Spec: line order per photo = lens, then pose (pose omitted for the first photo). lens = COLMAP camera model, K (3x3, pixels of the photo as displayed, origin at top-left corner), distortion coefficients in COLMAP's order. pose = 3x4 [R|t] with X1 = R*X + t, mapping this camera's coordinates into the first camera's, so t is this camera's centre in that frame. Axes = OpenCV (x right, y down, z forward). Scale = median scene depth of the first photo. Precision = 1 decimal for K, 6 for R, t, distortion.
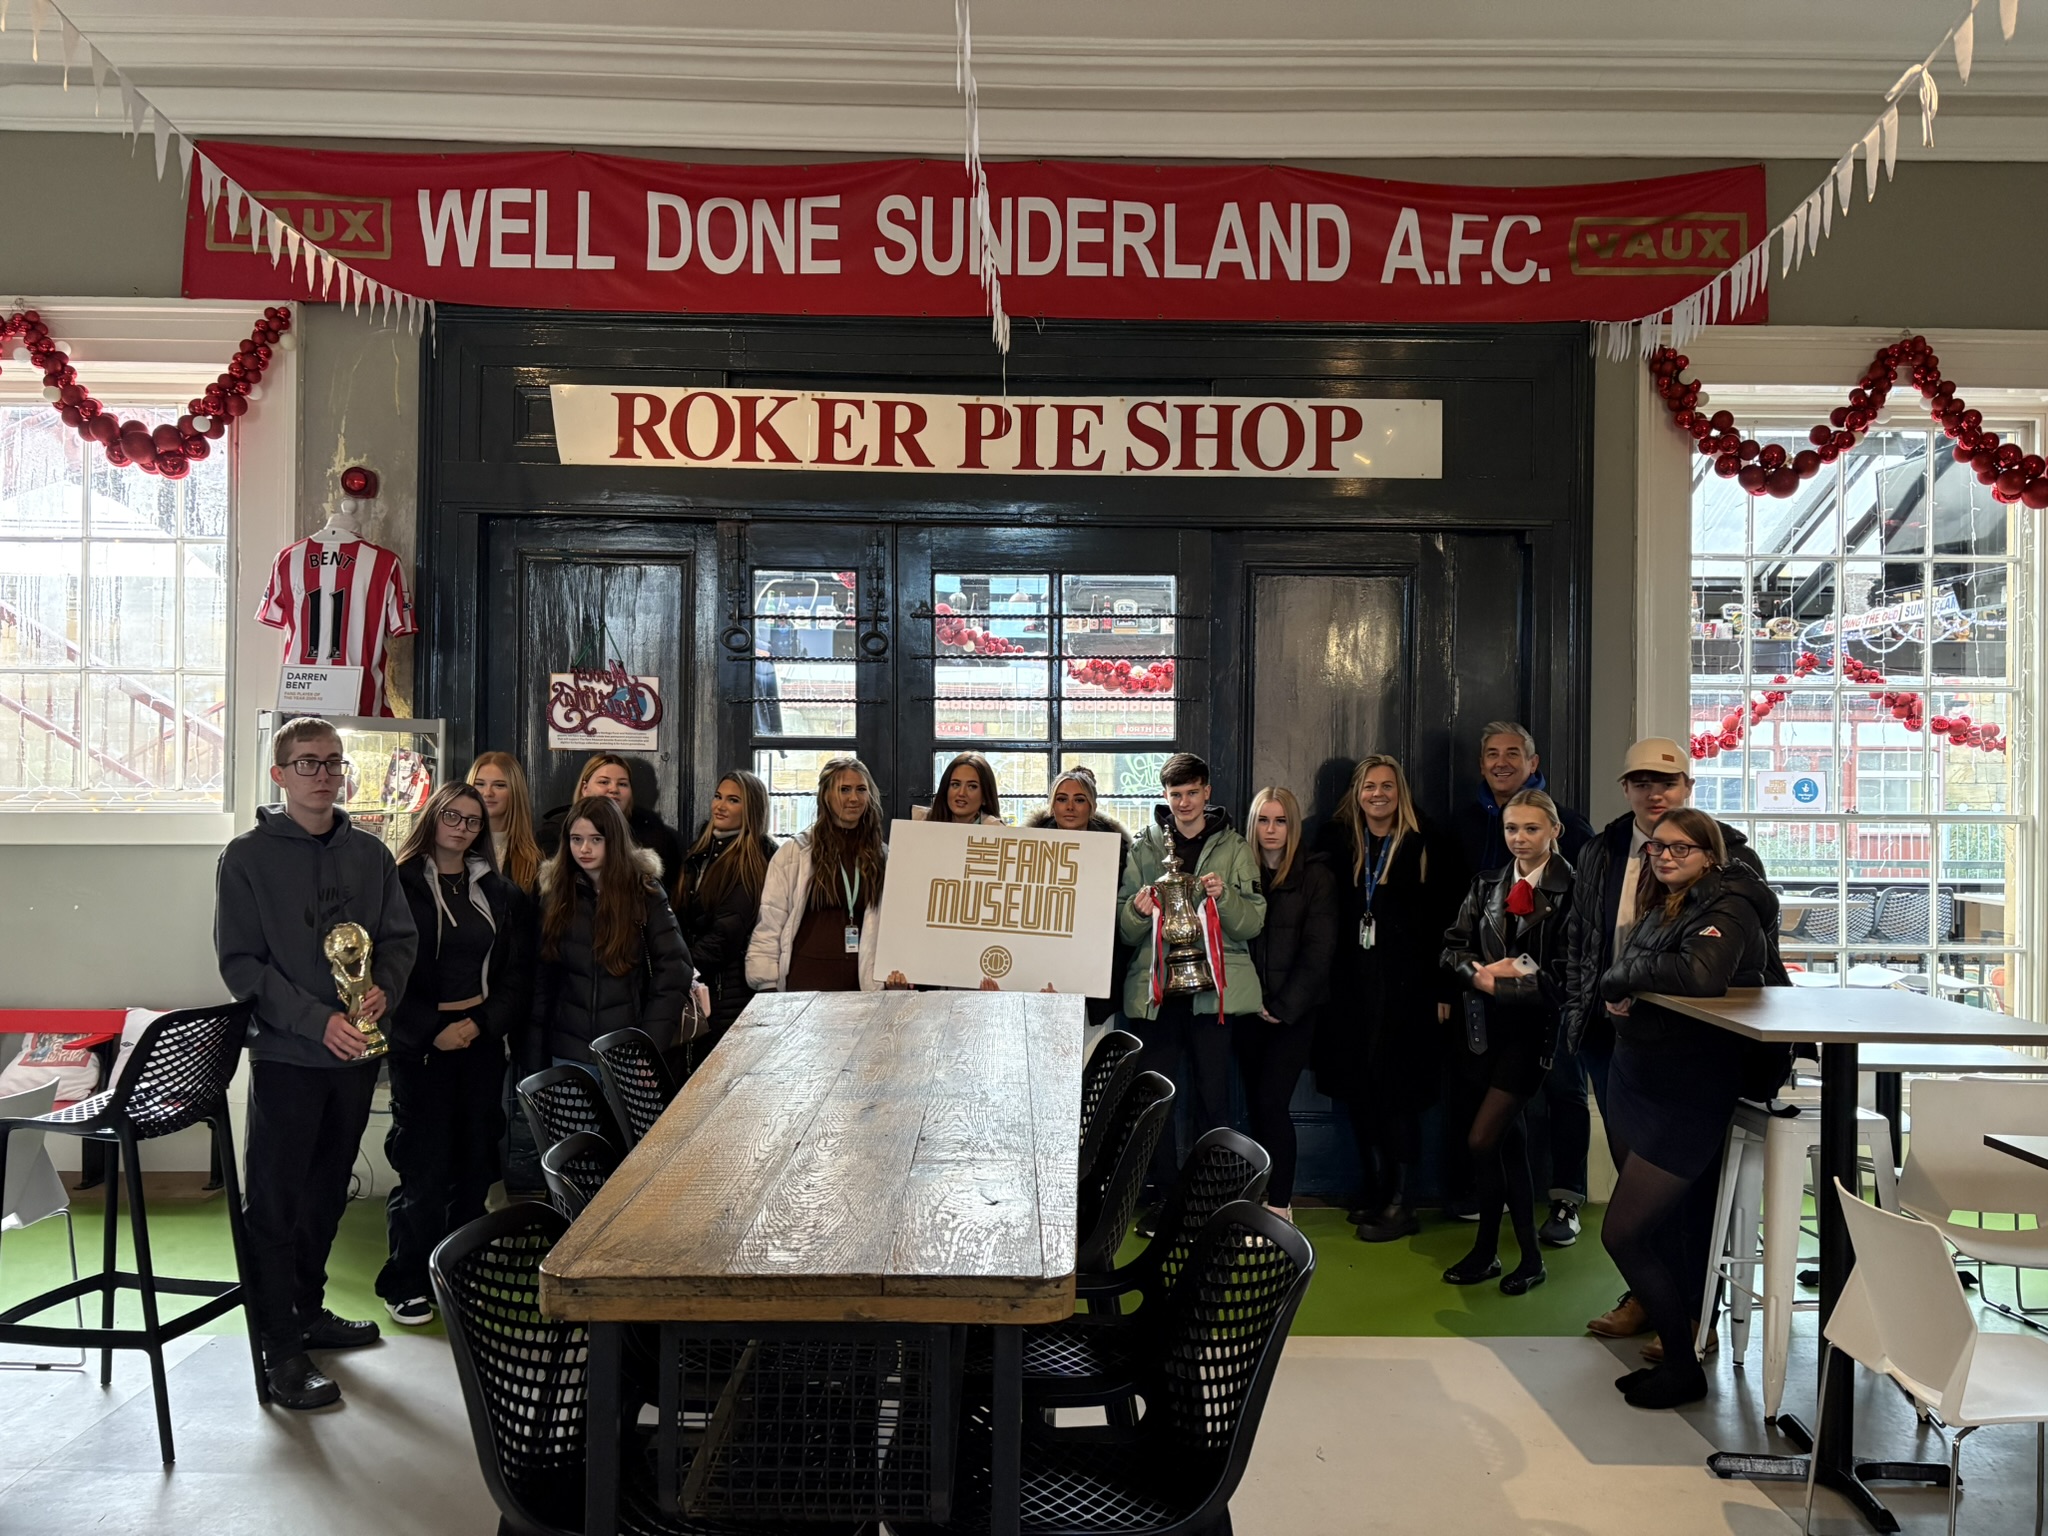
lens RADIAL K [[1613.4, 0, 1017.0], [0, 1613.4, 778.0], [0, 0, 1]] dist [0.069285, -0.090918]
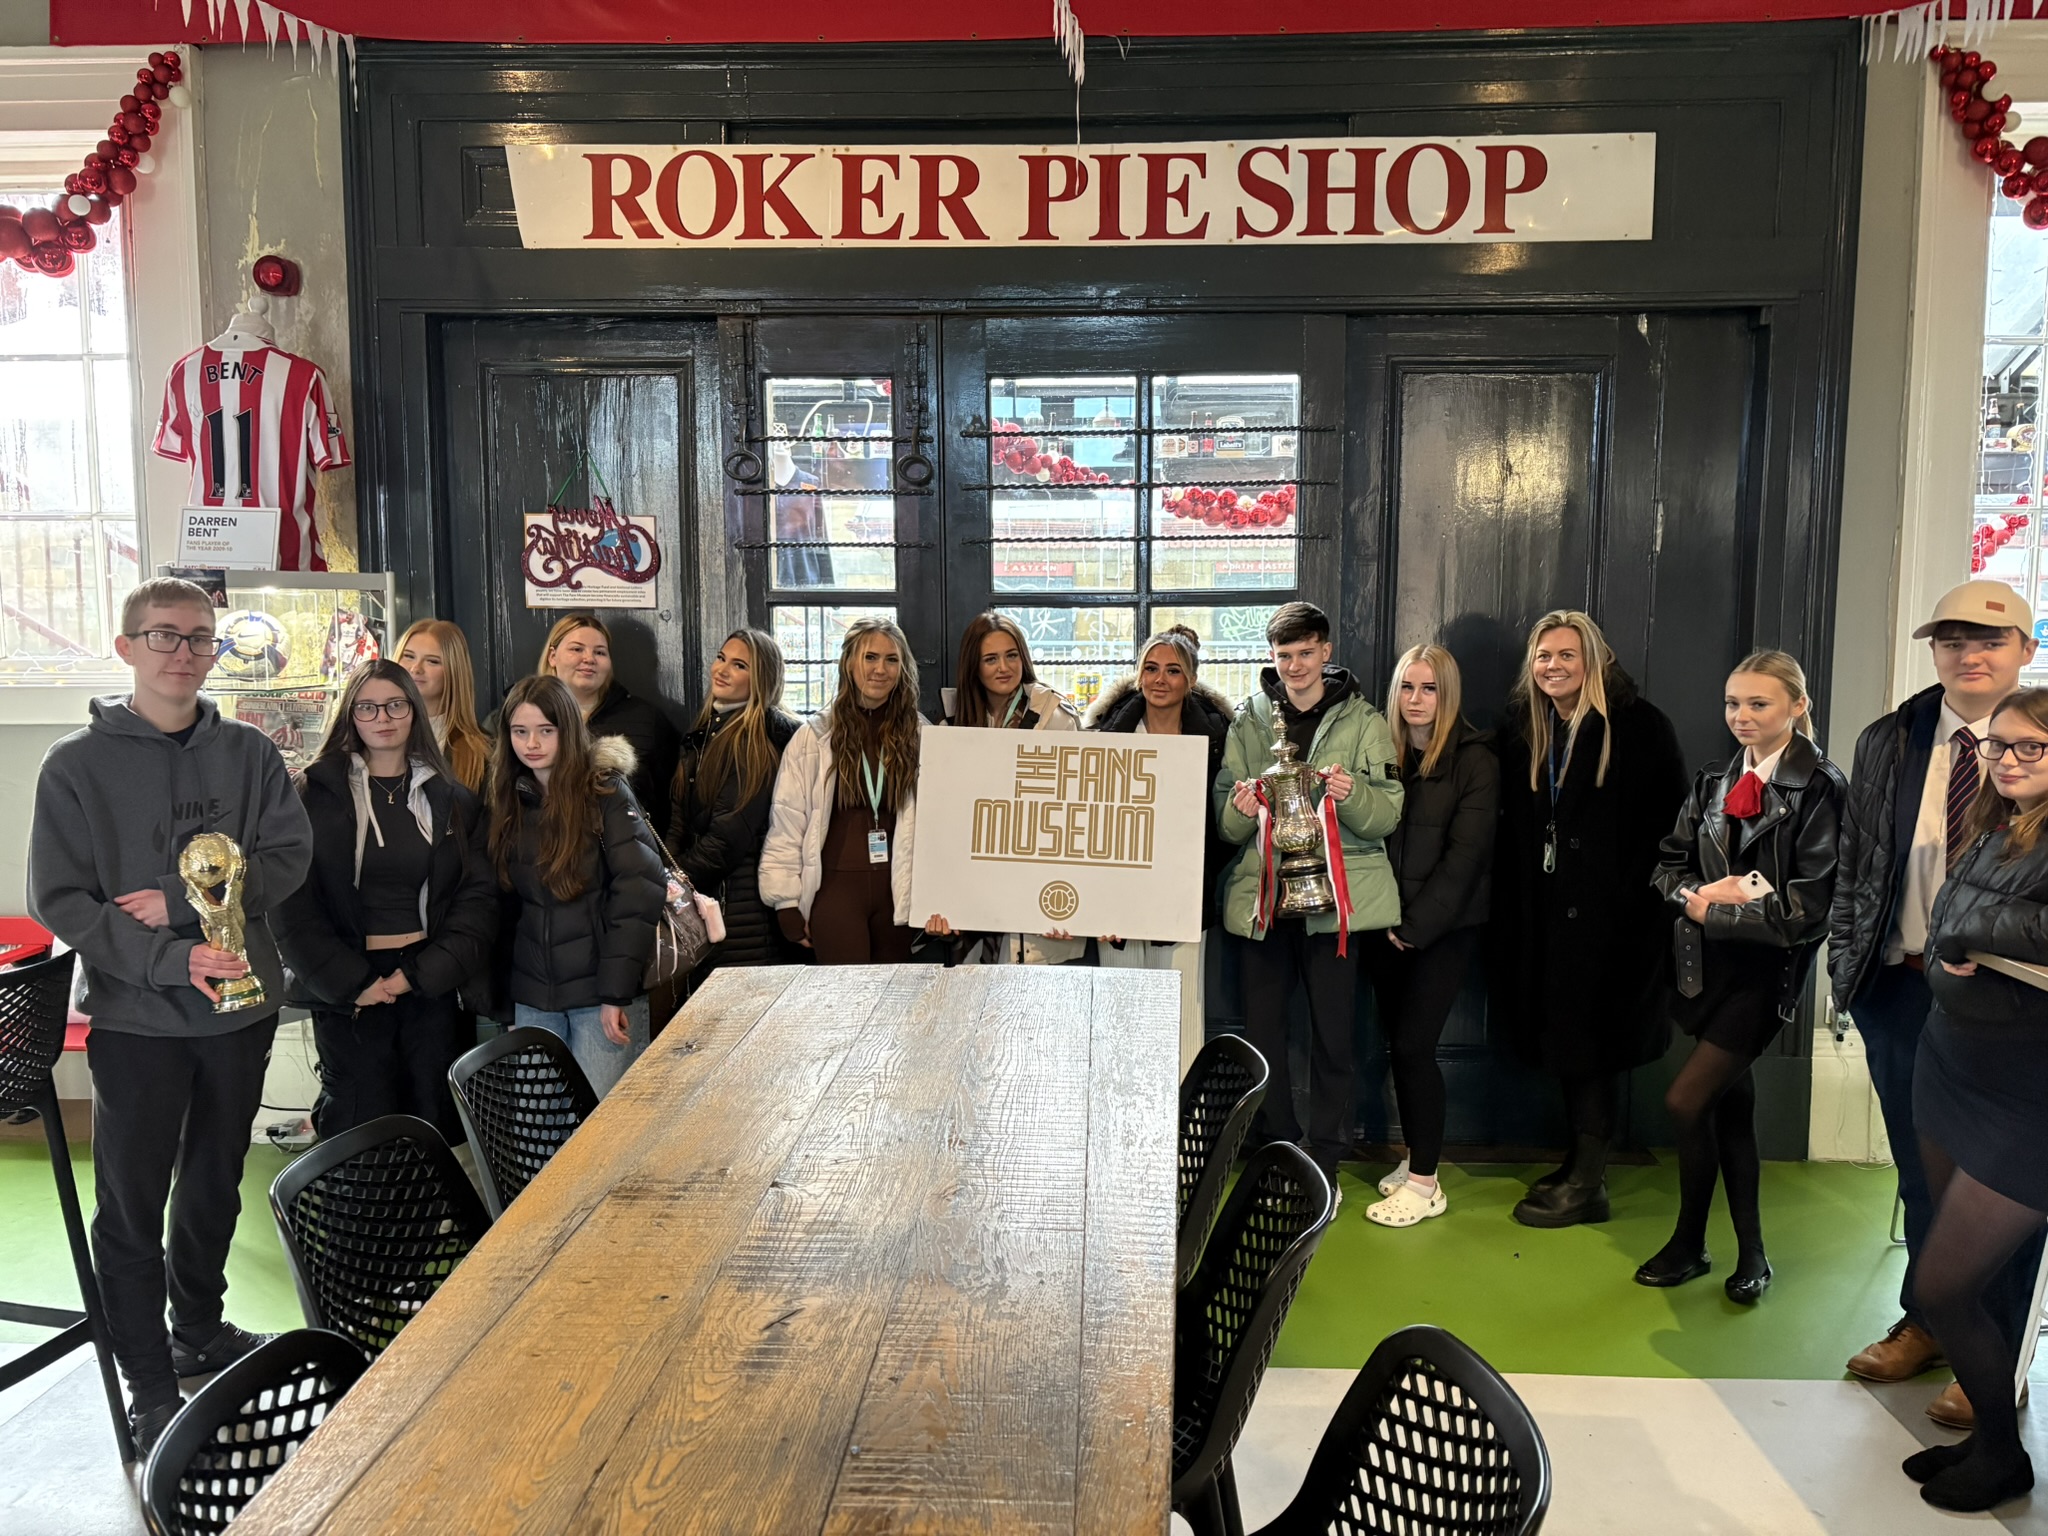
lens RADIAL K [[1613.4, 0, 1017.0], [0, 1613.4, 778.0], [0, 0, 1]] dist [0.069285, -0.090918]
pose [[0.998200, -0.003556, -0.059875, 0.008459], [0.009558, 0.994915, 0.100262, -0.012084], [0.059214, -0.100654, 0.993158, 0.194790]]
